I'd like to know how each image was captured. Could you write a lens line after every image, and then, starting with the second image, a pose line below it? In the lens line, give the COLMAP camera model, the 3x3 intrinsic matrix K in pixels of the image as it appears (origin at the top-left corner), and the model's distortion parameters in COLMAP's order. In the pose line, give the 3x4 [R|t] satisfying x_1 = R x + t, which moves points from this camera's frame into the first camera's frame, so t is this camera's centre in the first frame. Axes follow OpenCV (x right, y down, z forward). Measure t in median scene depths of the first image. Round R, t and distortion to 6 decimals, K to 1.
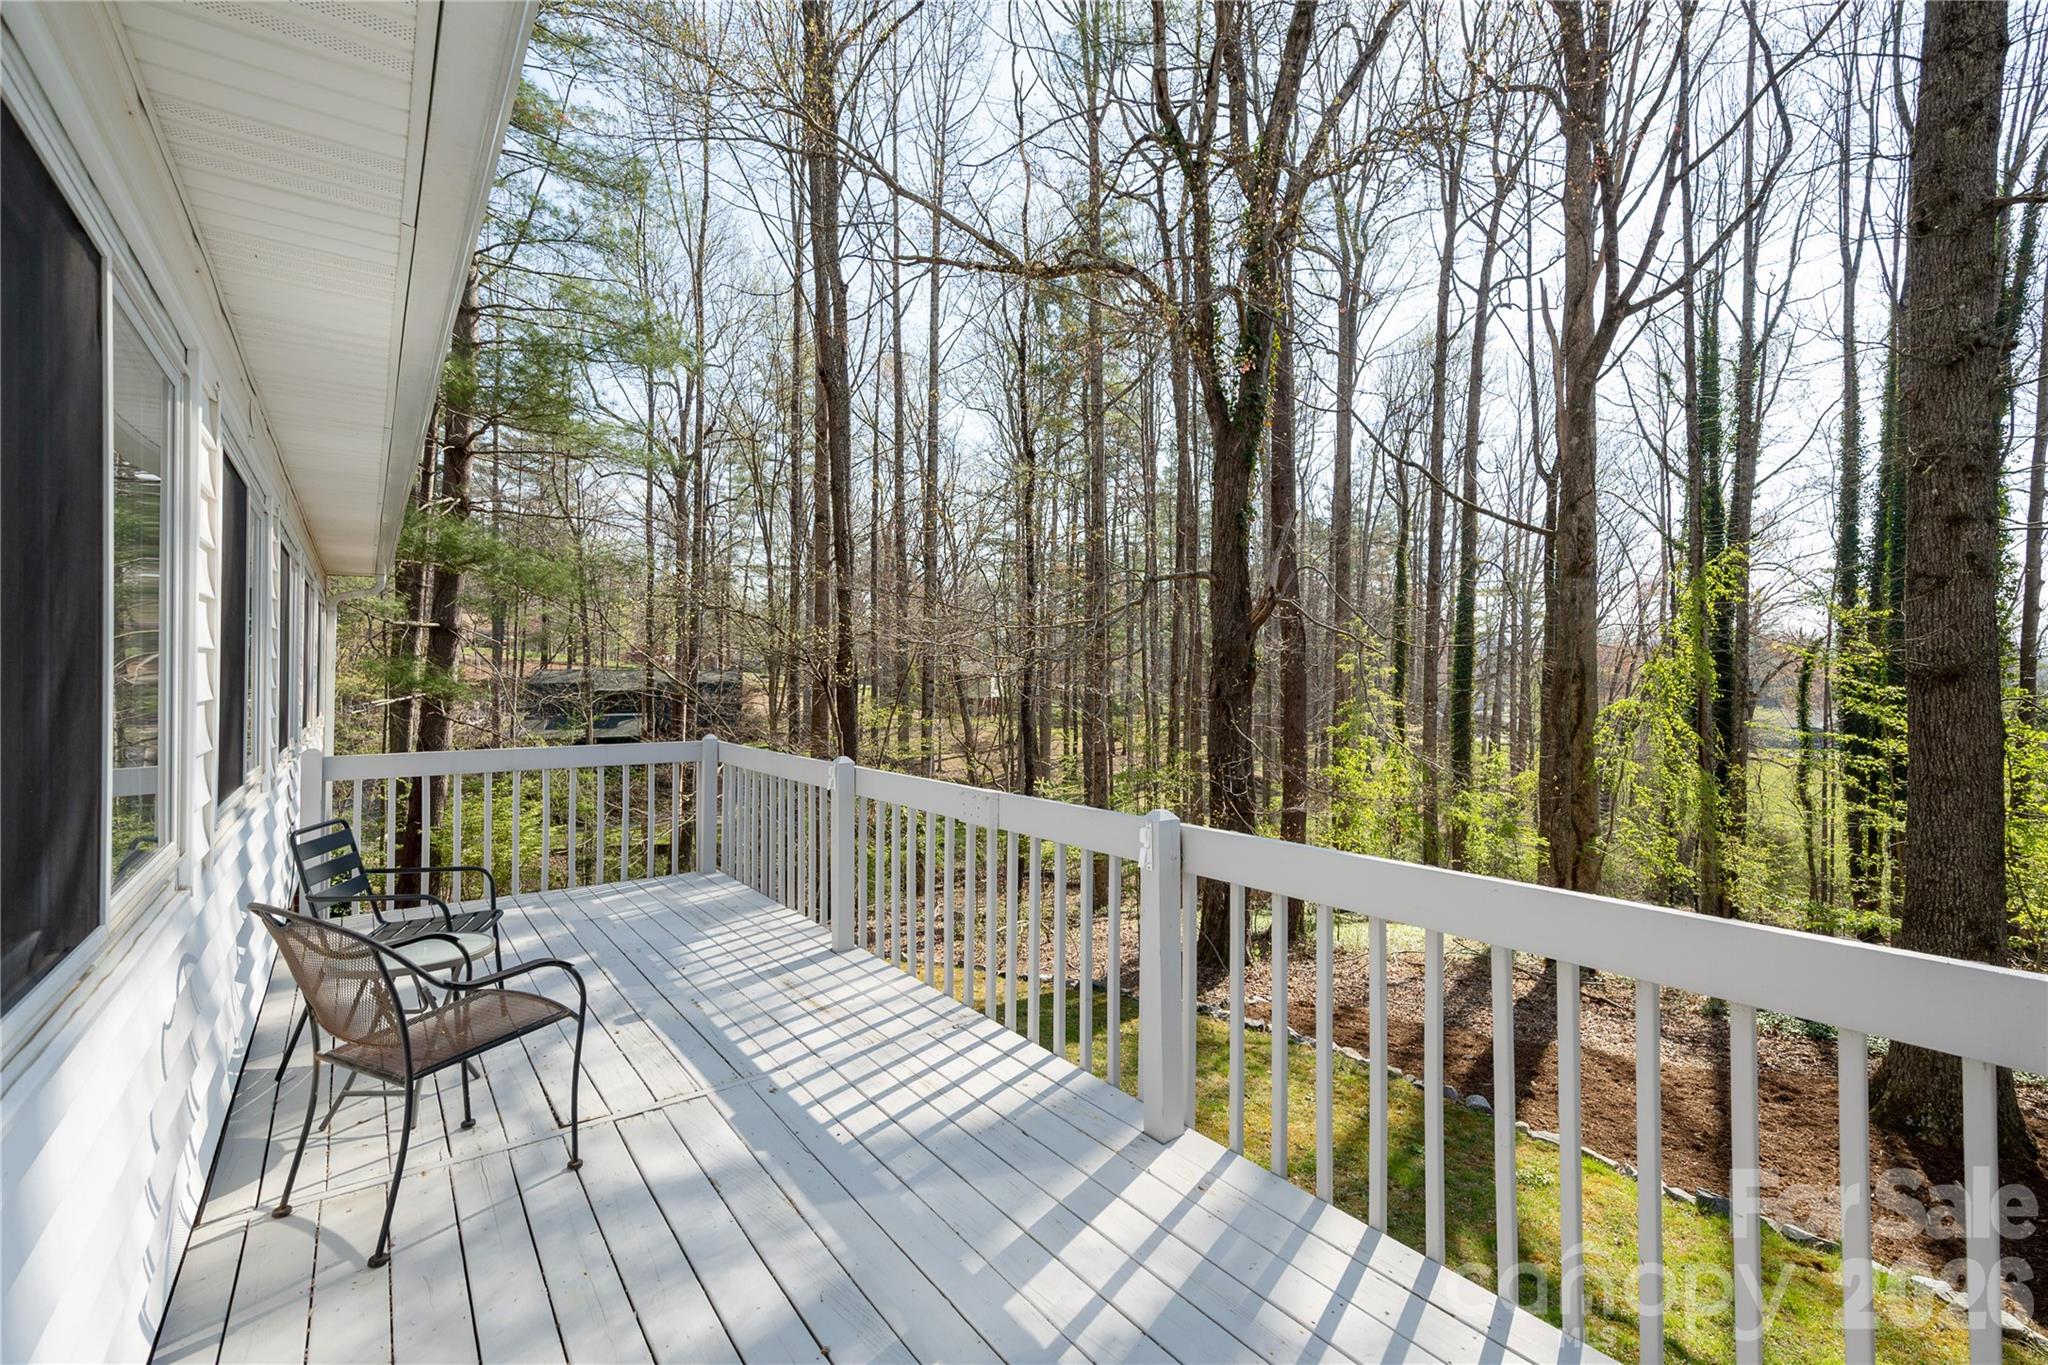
lens RADIAL K [[857.0, 0, 1009.1], [0, 857.0, 670.2], [0, 0, 1]] dist [0.001683, -0.000300]
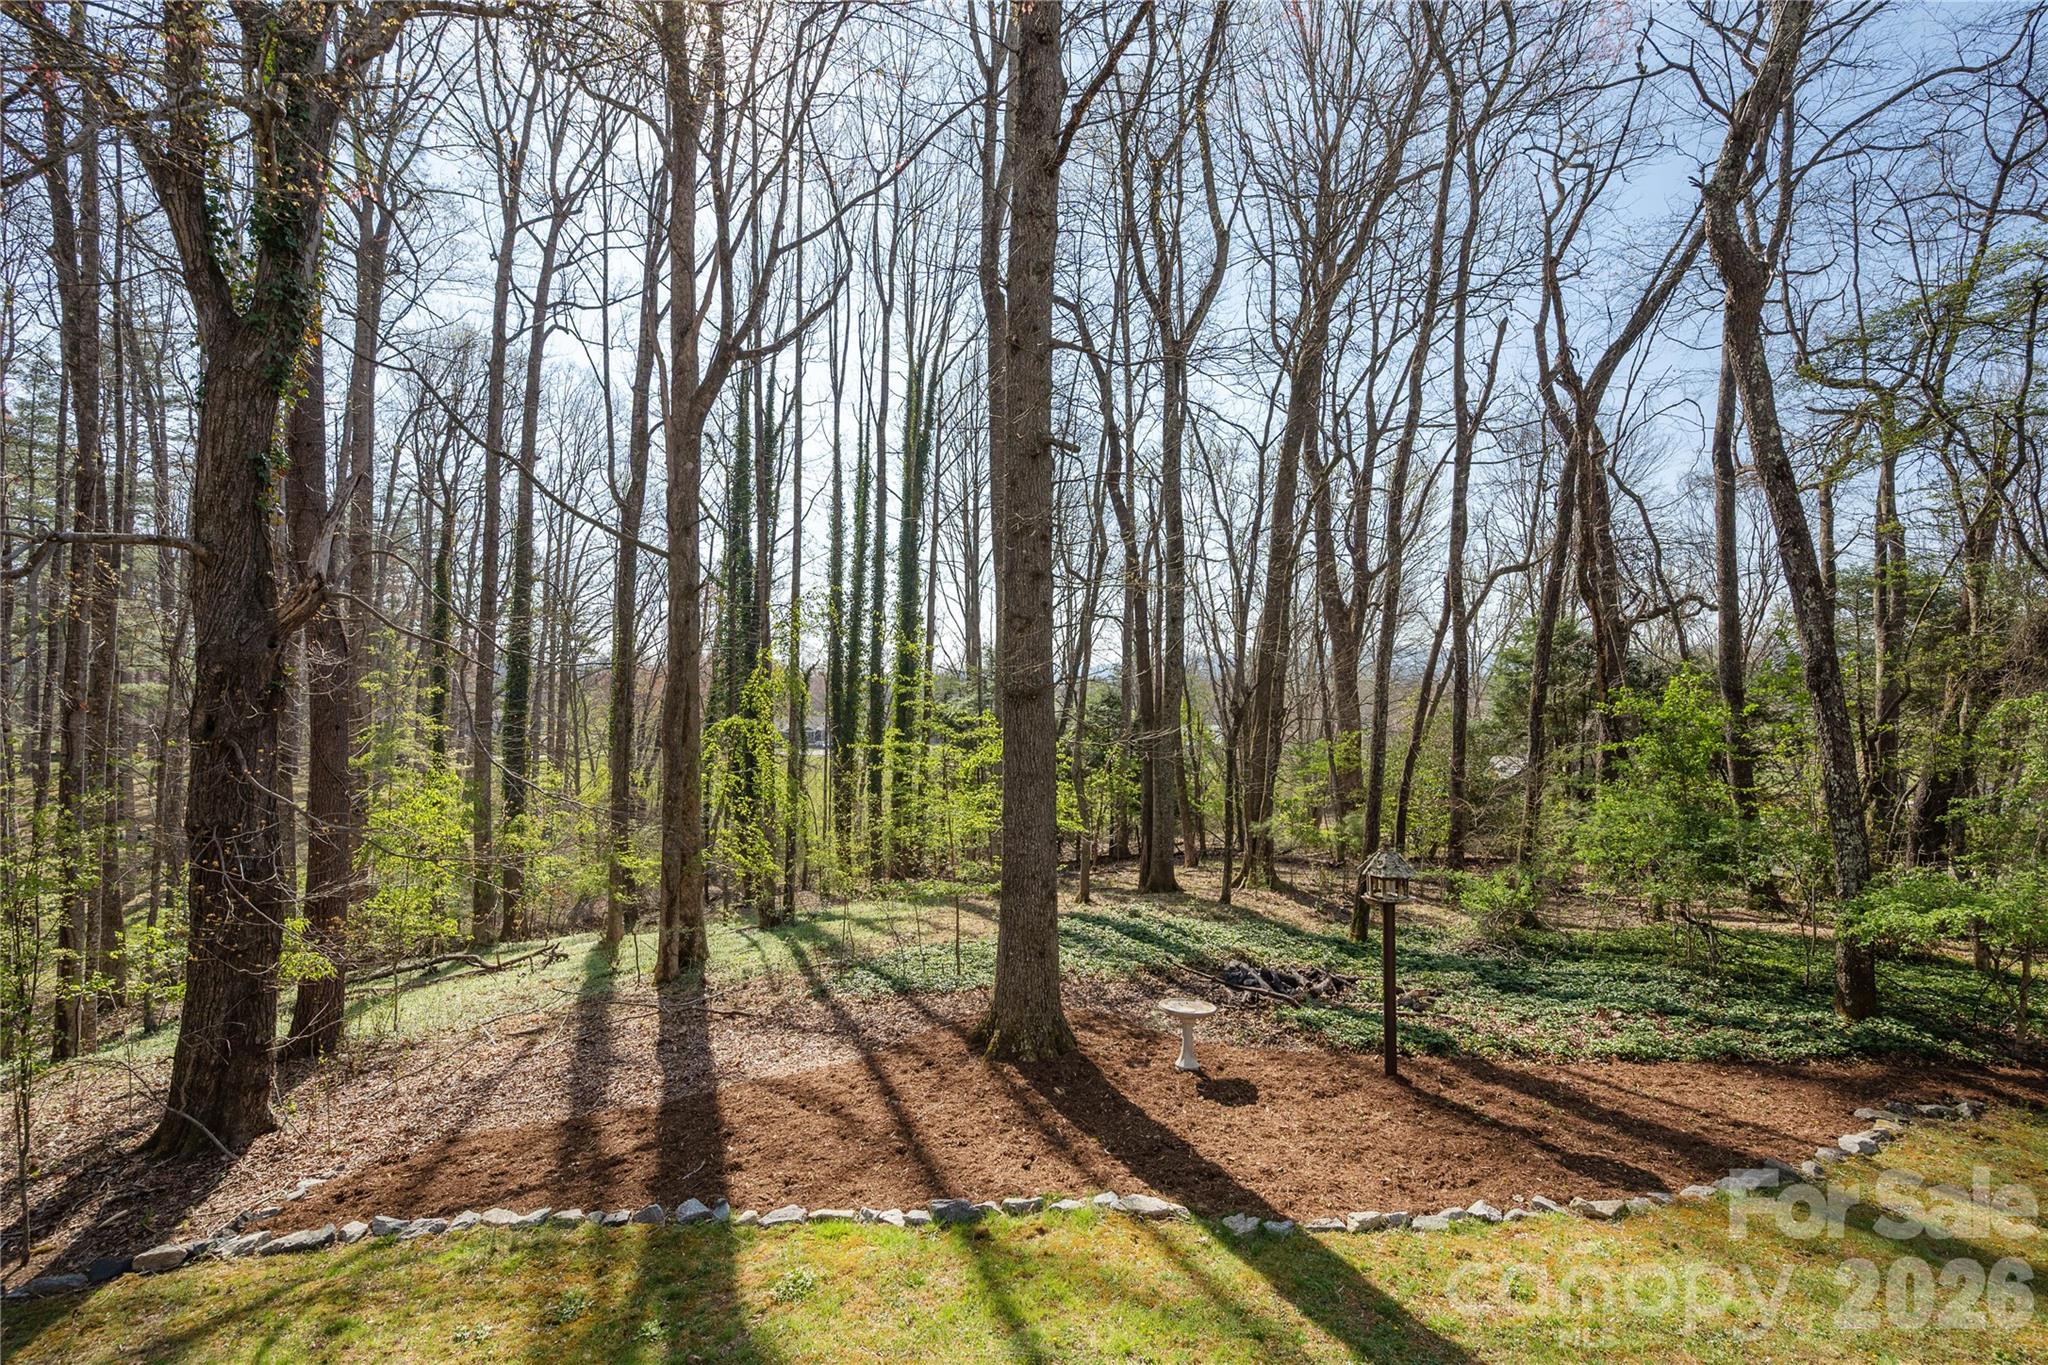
lens RADIAL K [[857.0, 0, 1020.7], [0, 857.0, 690.6], [0, 0, 1]] dist [0.001683, -0.000300]
pose [[0.522616, 0.000500, 0.852568, -0.001398], [-0.001201, 0.999999, 0.000149, -0.000639], [-0.852567, -0.001102, 0.522617, 0.073077]]
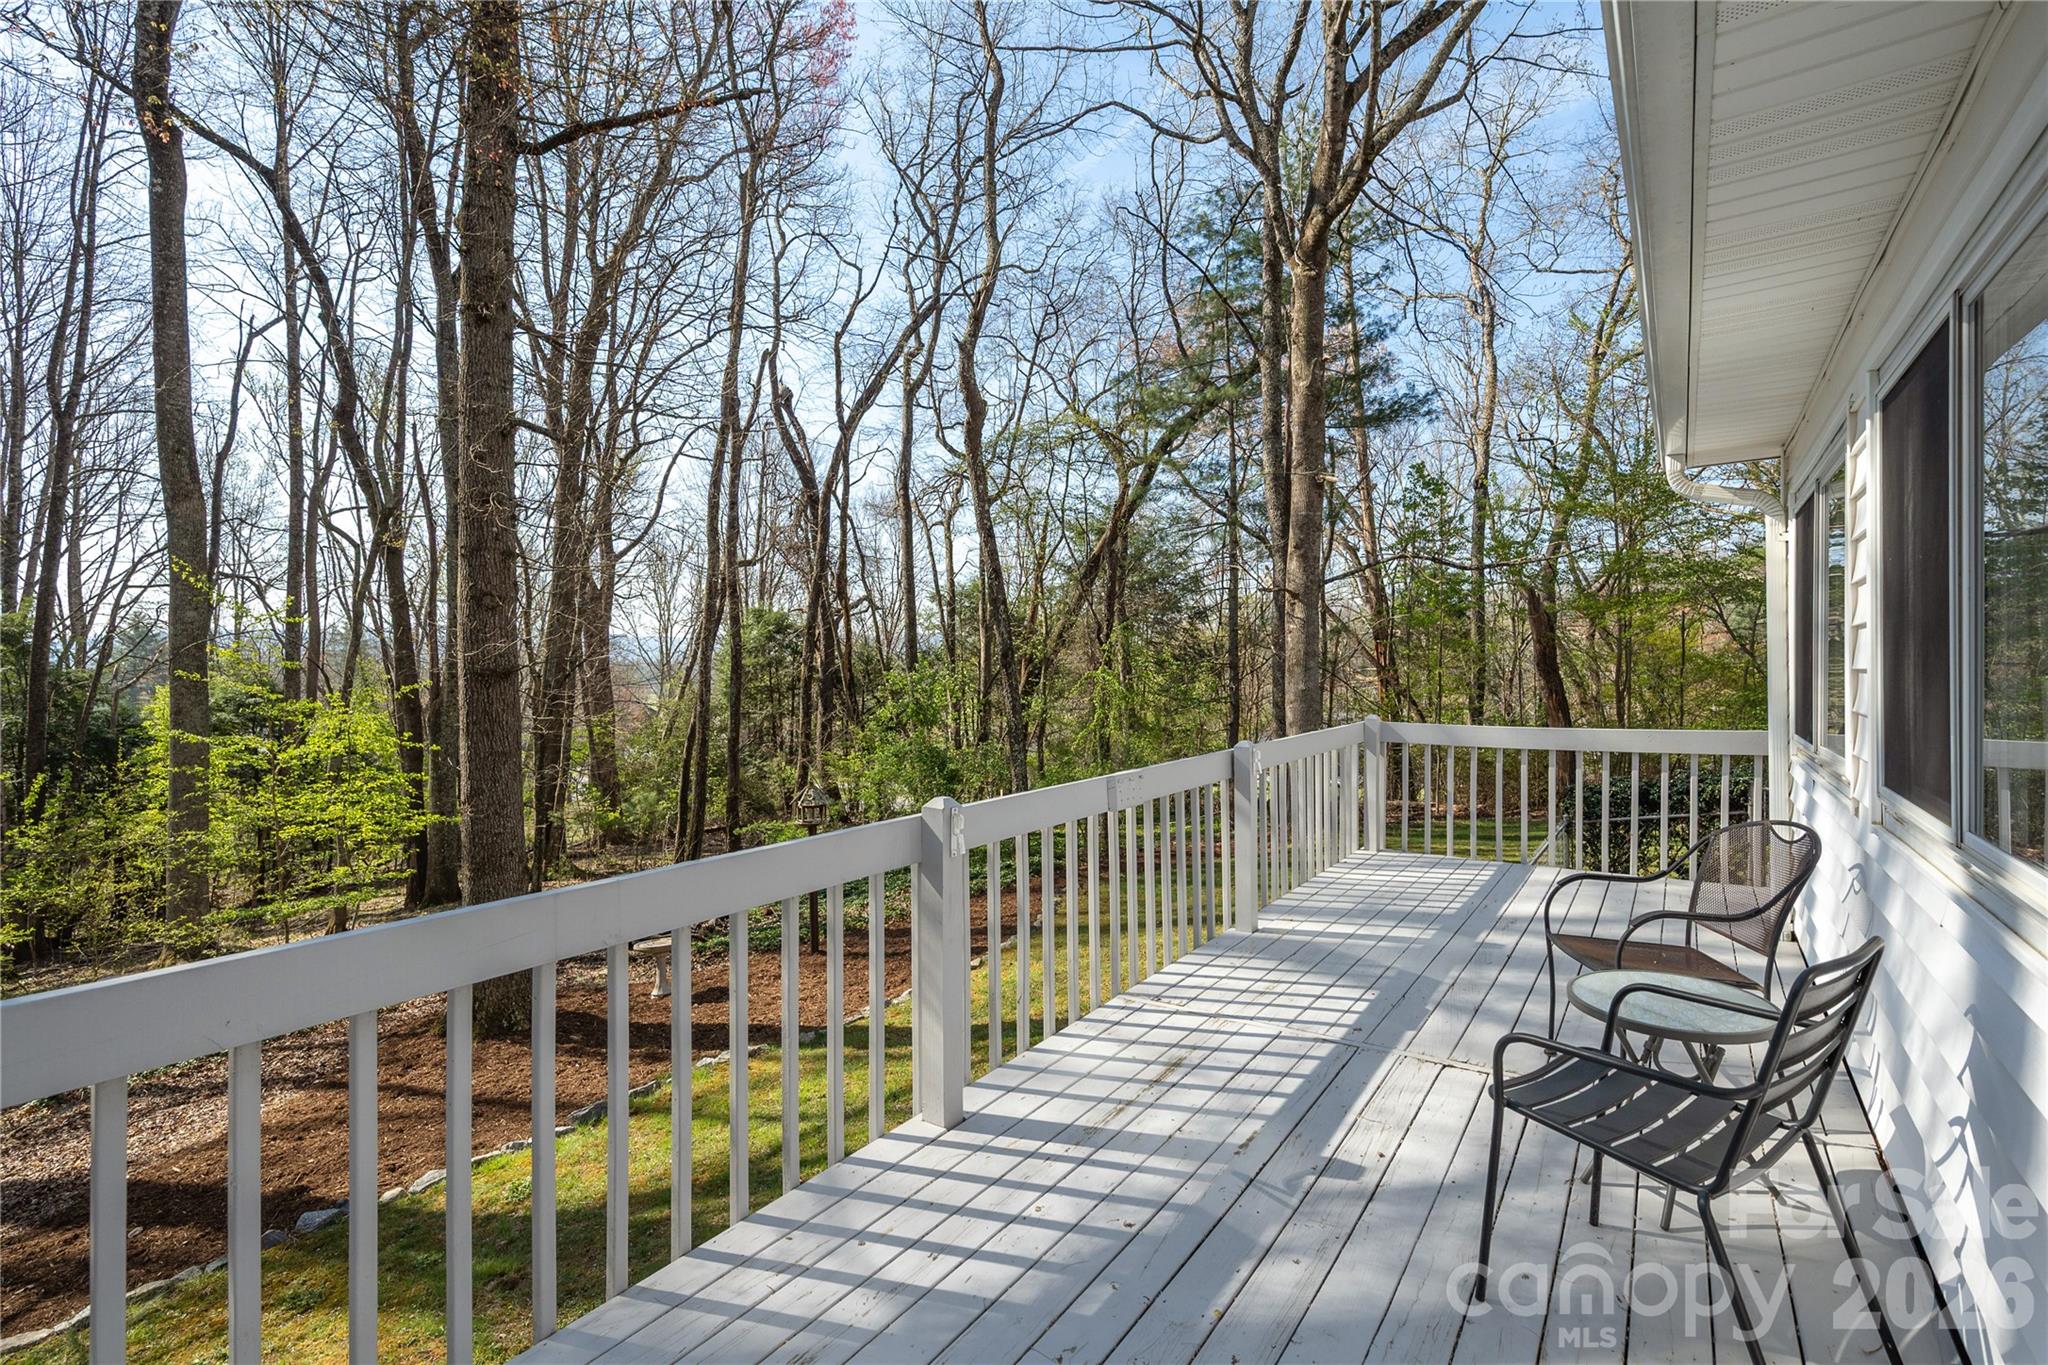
lens RADIAL K [[938.5, 0, 1015.4], [0, 938.5, 672.4], [0, 0, 1]] dist [0.008901, 0.000002]
pose [[-0.308755, 0.002624, 0.951138, -0.114832], [0.007916, 0.999969, -0.000189, 0.001626], [-0.951109, 0.007470, -0.308766, 0.157948]]
